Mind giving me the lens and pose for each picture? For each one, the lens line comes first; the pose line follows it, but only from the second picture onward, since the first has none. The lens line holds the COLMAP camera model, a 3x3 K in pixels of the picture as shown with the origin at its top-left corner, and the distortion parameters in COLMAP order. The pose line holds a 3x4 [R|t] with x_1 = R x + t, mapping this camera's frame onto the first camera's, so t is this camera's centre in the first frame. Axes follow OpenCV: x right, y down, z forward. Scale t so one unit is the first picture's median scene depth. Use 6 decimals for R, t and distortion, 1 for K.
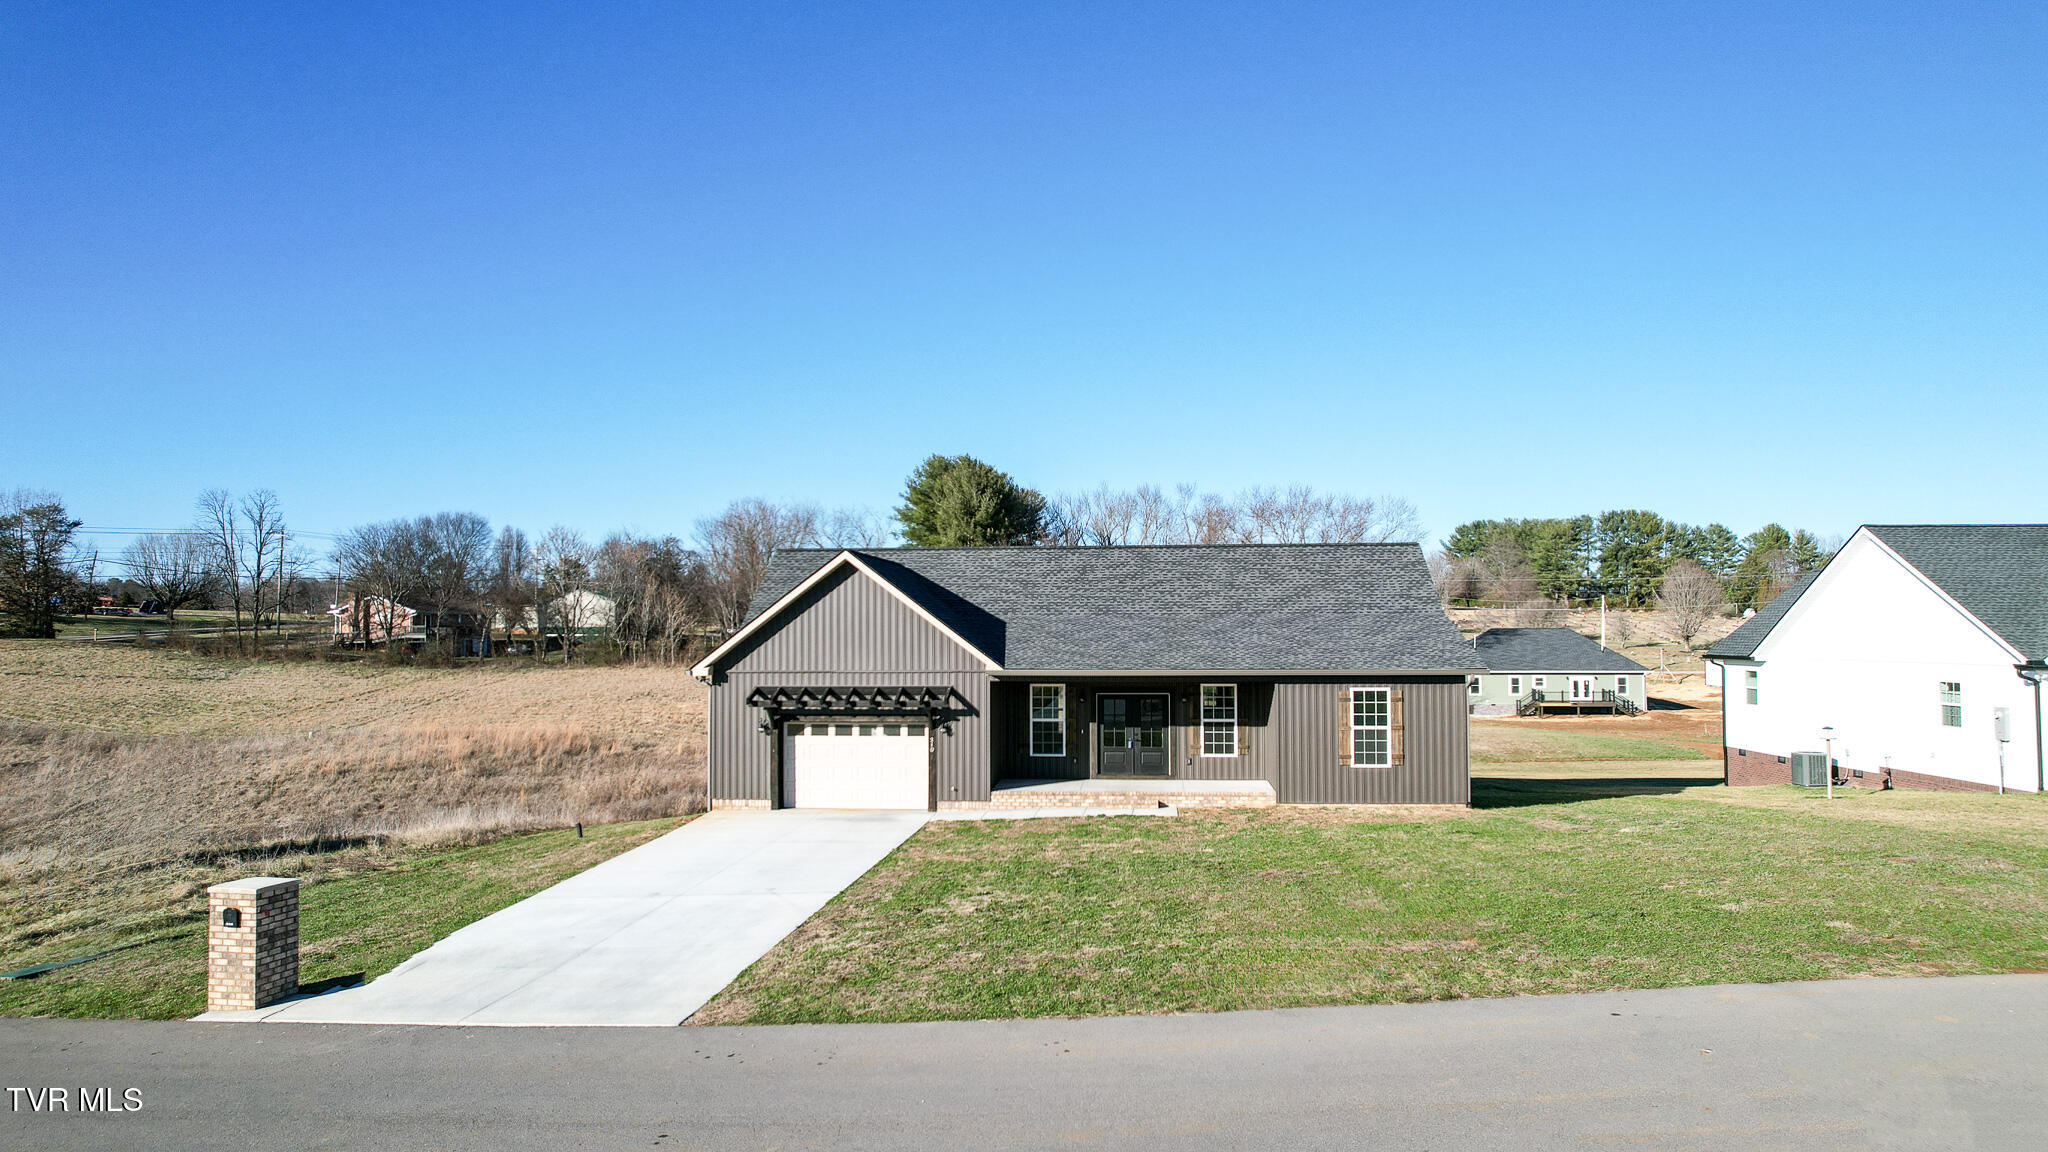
lens RADIAL K [[1308.1, 0, 1024.7], [0, 1308.1, 591.0], [0, 0, 1]] dist [-0.062023, 0.048174]
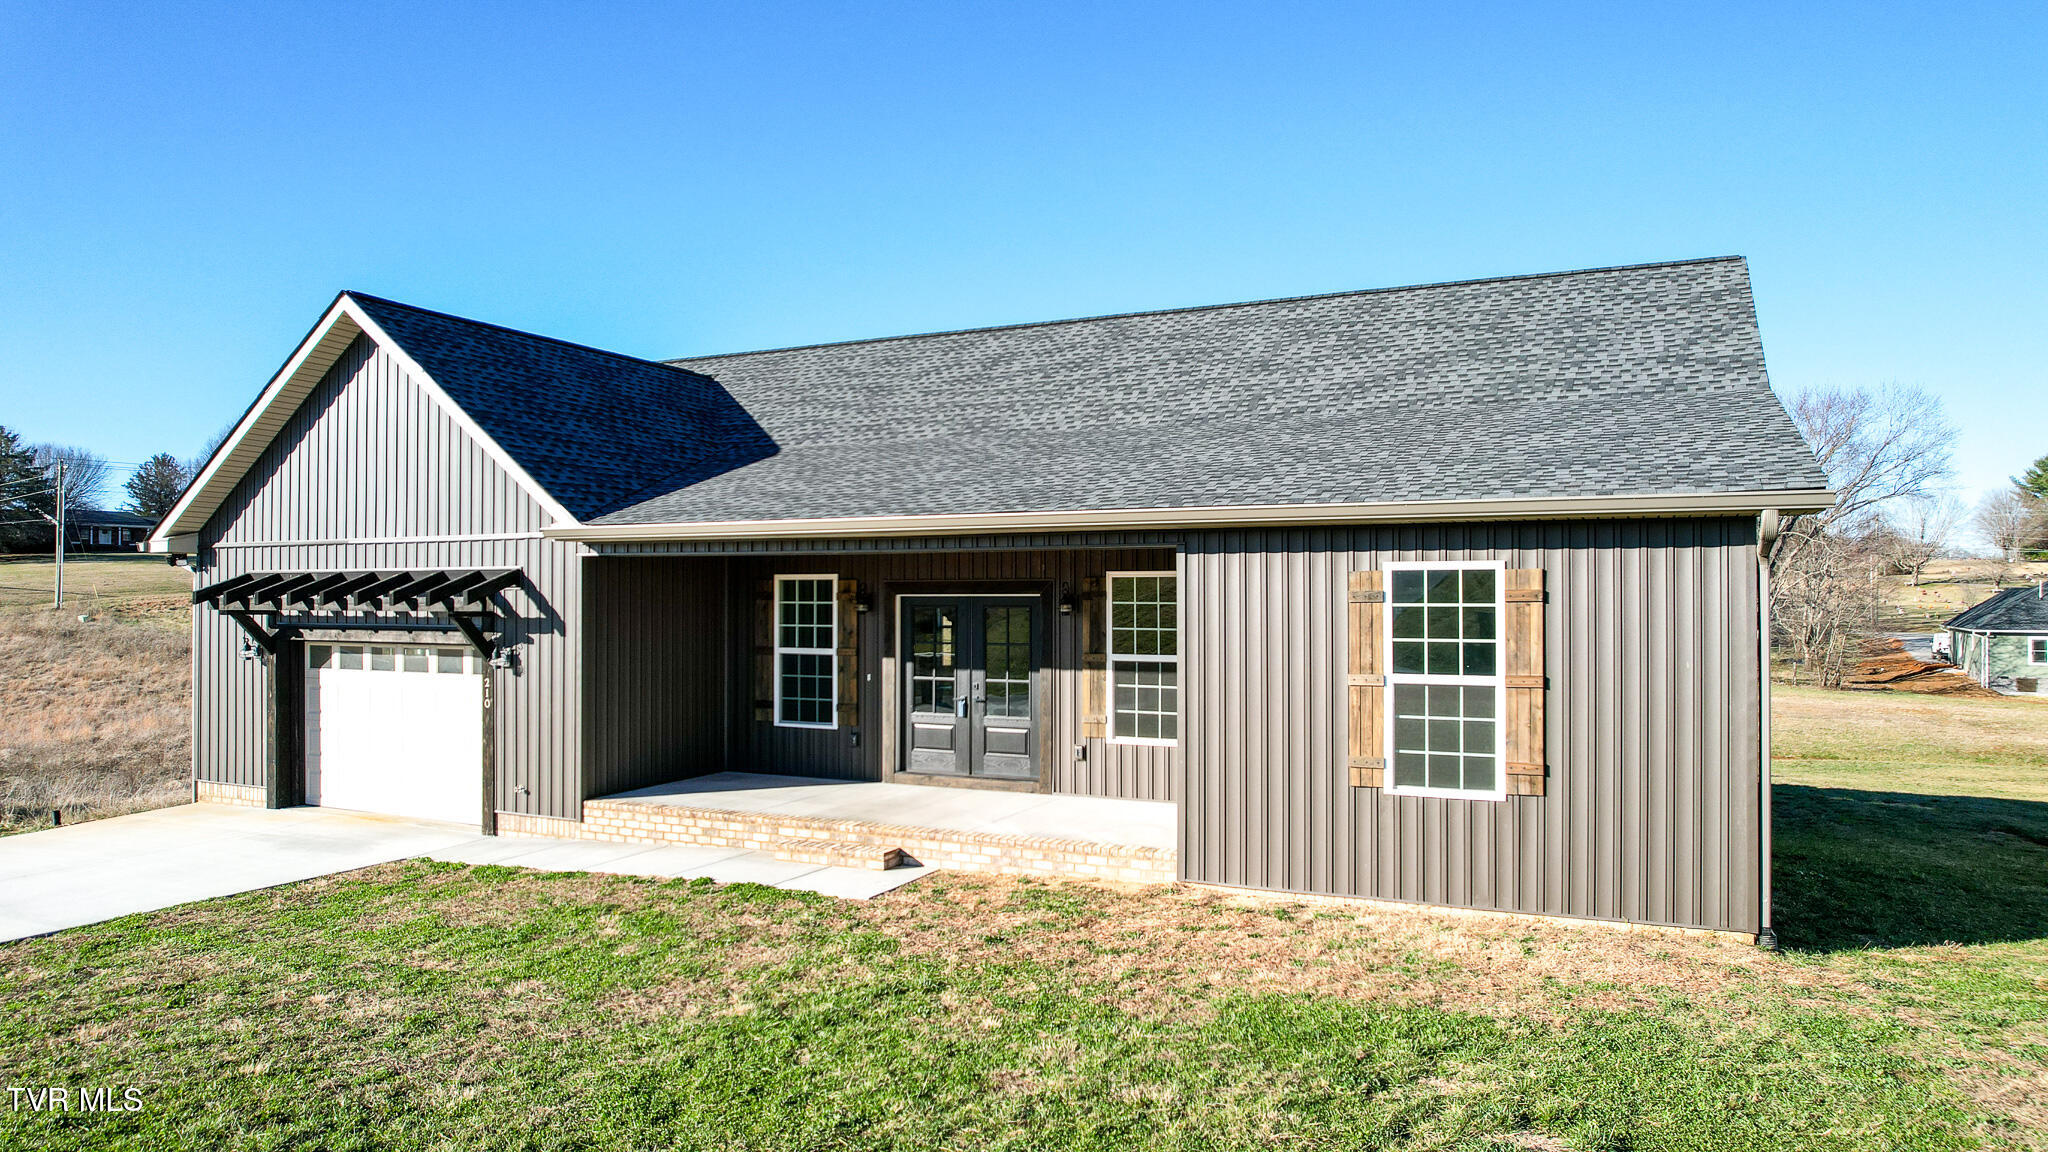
lens RADIAL K [[1308.1, 0, 1026.9], [0, 1308.1, 581.0], [0, 0, 1]] dist [-0.062023, 0.048174]
pose [[0.939191, -0.000584, -0.343396, 0.267428], [0.007281, 0.999808, 0.018213, 0.069434], [0.343319, -0.019605, 0.939014, 0.620275]]
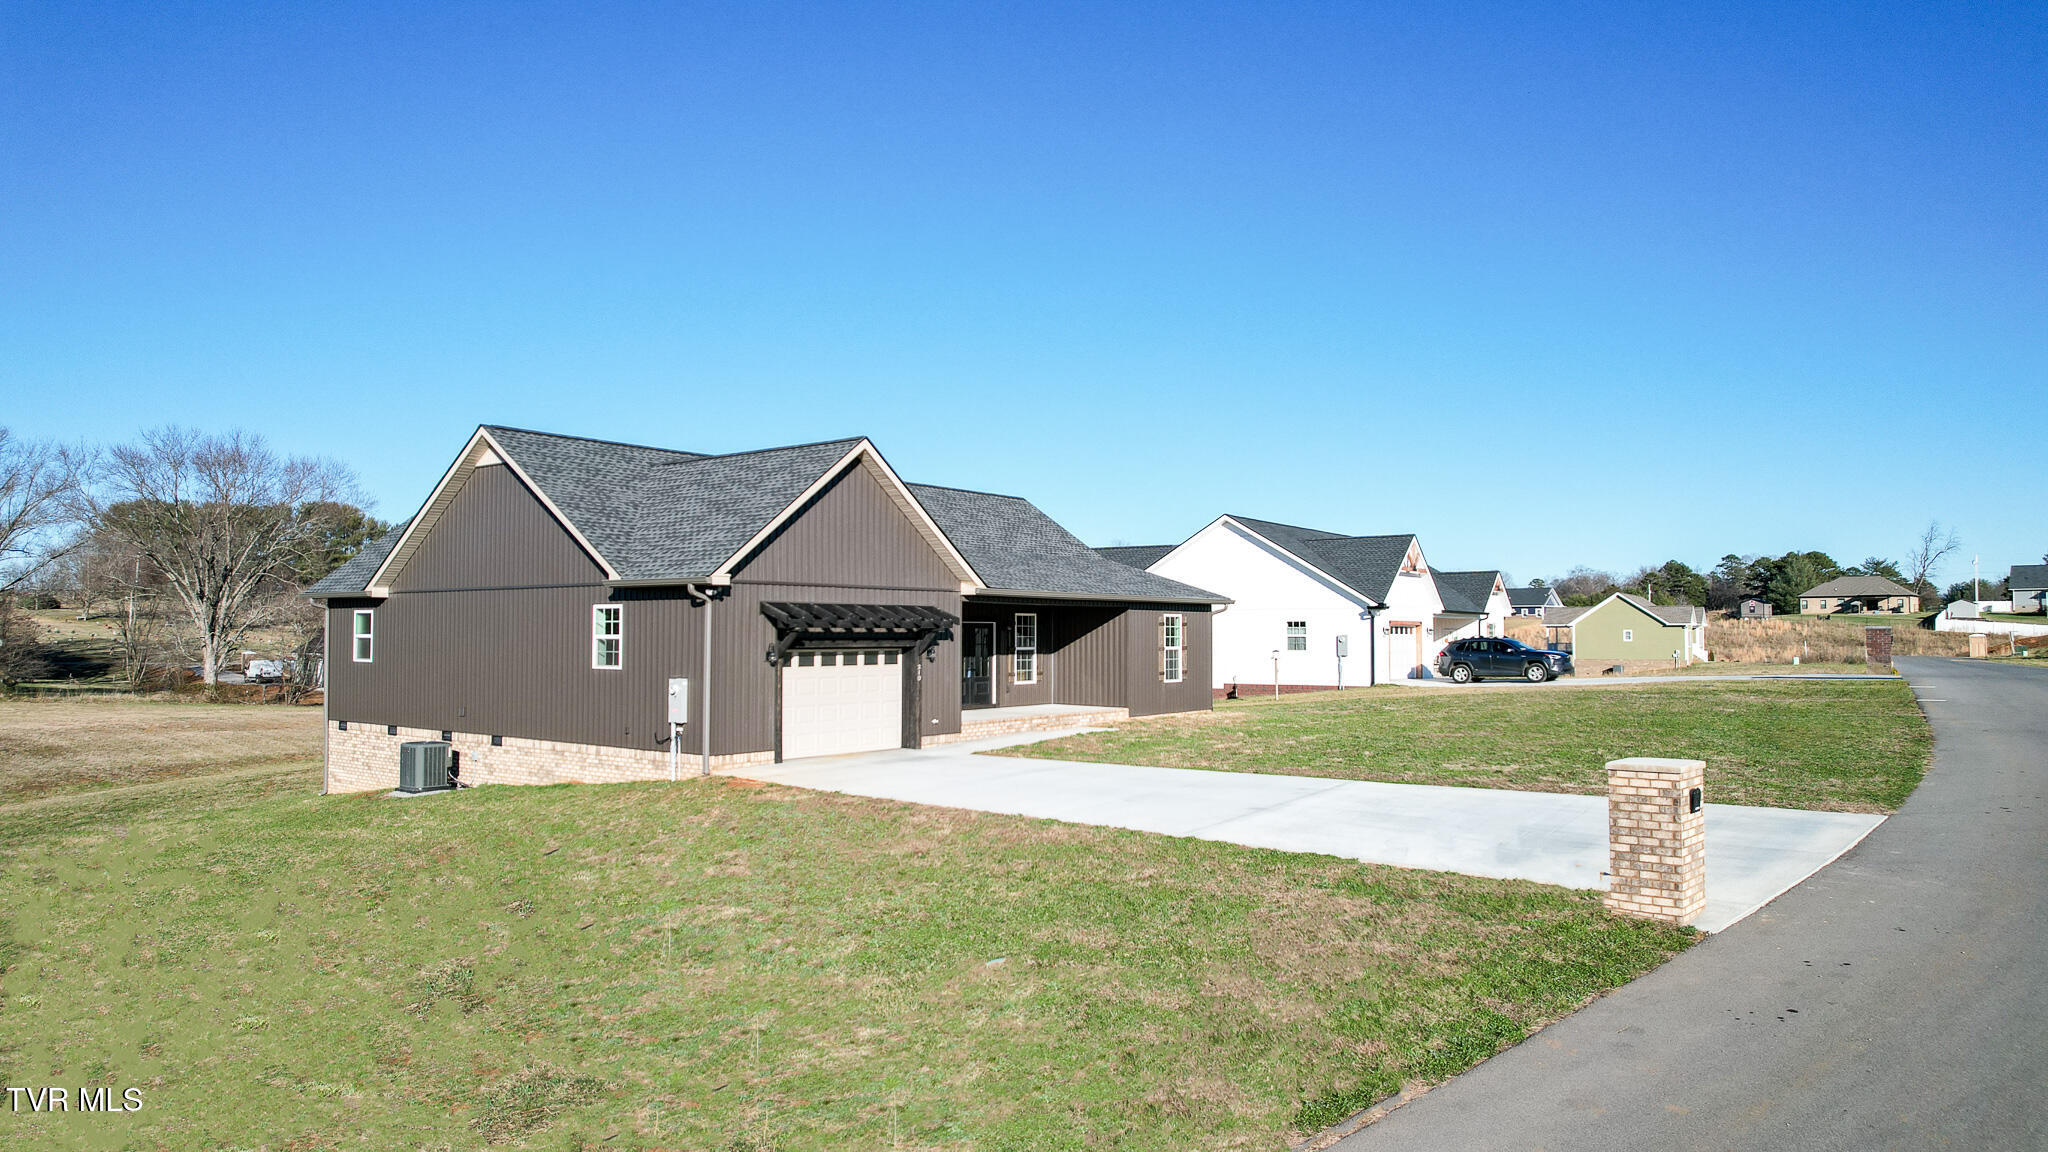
lens RADIAL K [[1308.1, 0, 1031.8], [0, 1308.1, 581.0], [0, 0, 1]] dist [-0.062023, 0.048174]
pose [[0.522362, 0.039232, 0.851821, -0.767678], [-0.029080, 0.999180, -0.028187, 0.077789], [-0.852228, -0.010047, 0.523074, 0.472272]]
